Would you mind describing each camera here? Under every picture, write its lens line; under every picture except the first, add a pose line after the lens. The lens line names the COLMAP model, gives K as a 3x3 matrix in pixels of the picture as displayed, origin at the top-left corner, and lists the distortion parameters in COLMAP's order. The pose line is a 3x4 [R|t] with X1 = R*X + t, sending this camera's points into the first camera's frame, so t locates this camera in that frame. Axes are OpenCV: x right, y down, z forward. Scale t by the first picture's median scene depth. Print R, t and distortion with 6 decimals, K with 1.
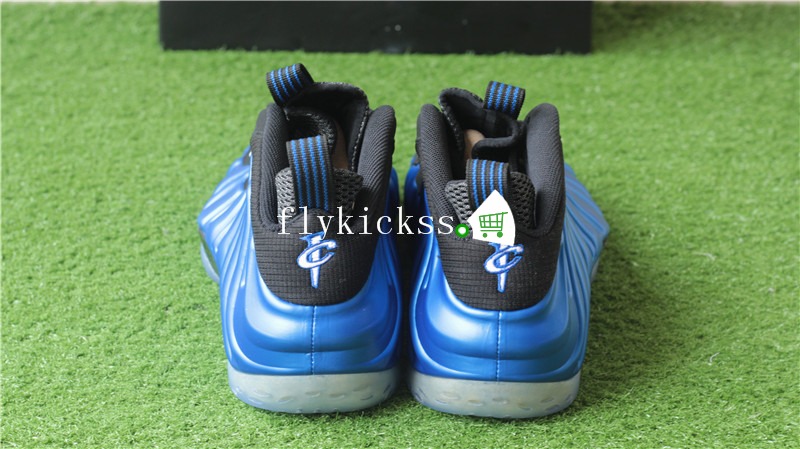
lens RADIAL K [[1974.0, 0, 397.9], [0, 1974.0, 224.8], [0, 0, 1]] dist [-0.117047, 0.000000]
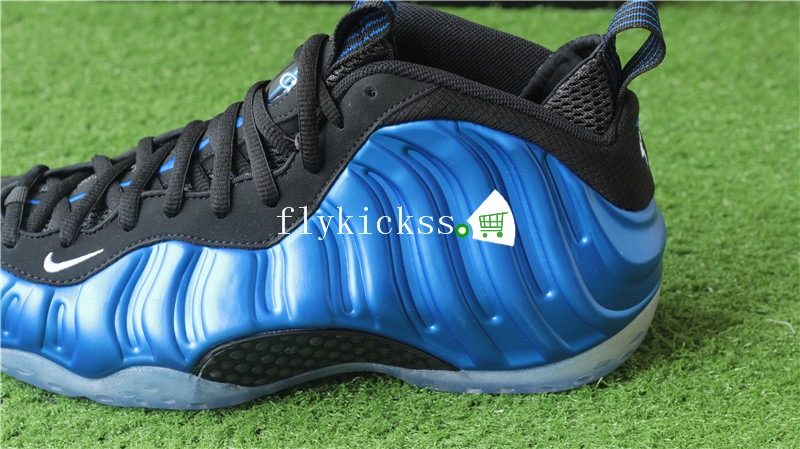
lens RADIAL K [[1974.0, 0, 401.5], [0, 1974.0, 223.1], [0, 0, 1]] dist [-0.117047, 0.000000]
pose [[0.997339, 0.016498, -0.071012, 0.062415], [-0.012201, 0.998093, 0.060516, -0.054840], [0.071875, -0.059489, 0.995638, 0.264004]]
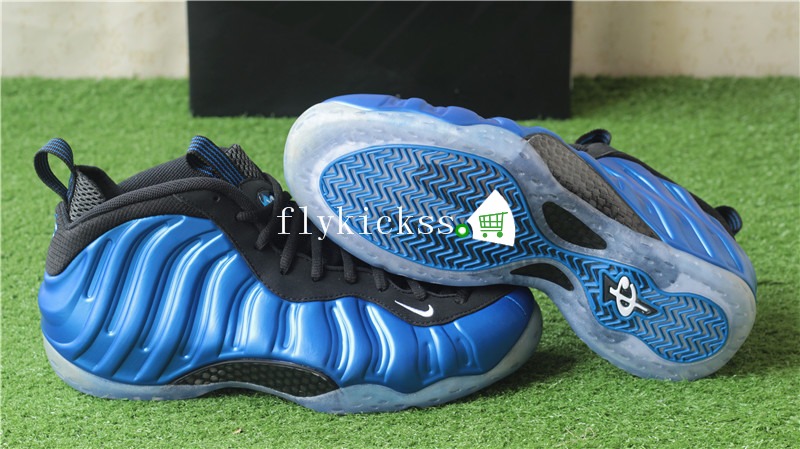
lens RADIAL K [[1974.0, 0, 400.0], [0, 1974.0, 224.8], [0, 0, 1]] dist [-0.117047, 0.000000]
pose [[0.998739, -0.000762, -0.050202, 0.064744], [-0.002490, 0.997902, -0.064691, 0.052761], [0.050146, 0.064734, 0.996642, -0.142781]]
